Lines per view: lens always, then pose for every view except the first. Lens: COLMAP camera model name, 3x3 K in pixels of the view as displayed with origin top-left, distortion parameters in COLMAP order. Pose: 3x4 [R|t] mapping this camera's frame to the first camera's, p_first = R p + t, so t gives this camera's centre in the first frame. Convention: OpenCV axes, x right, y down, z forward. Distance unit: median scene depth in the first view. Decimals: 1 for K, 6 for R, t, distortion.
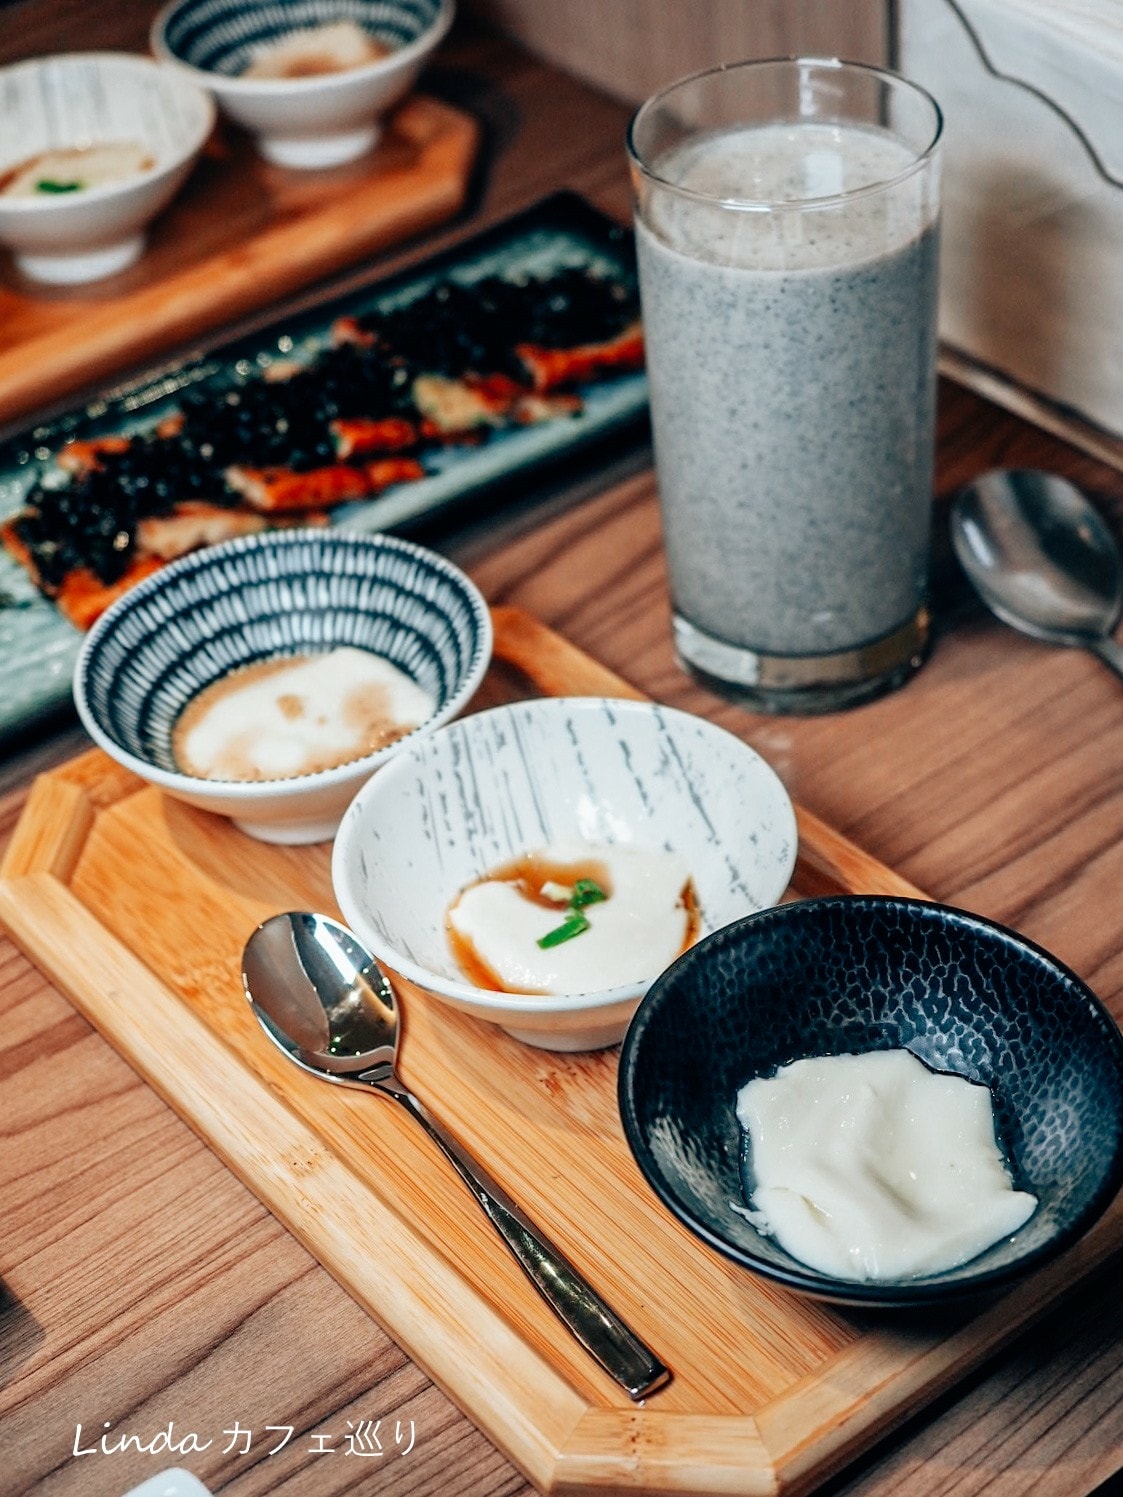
lens RADIAL K [[2754.9, 0, 561.5], [0, 2754.9, 748.5], [0, 0, 1]] dist [0.005320, 0.034190]
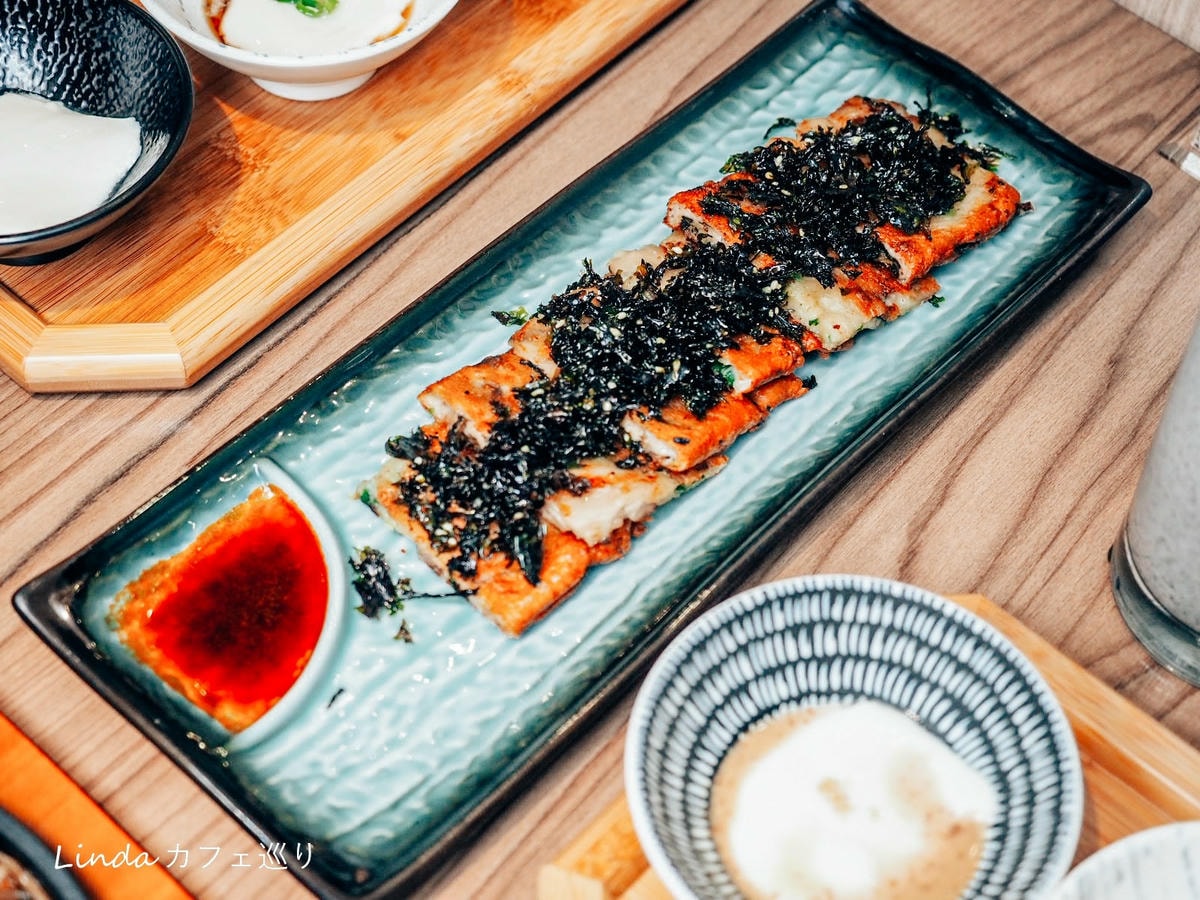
lens RADIAL K [[2208.4, 0, 600.0], [0, 2208.4, 450.0], [0, 0, 1]] dist [0.005320, 0.034190]
pose [[0.976438, -0.067116, 0.205097, -0.311739], [0.012536, 0.966444, 0.256573, -0.311496], [-0.215435, -0.247956, 0.944513, 0.330345]]
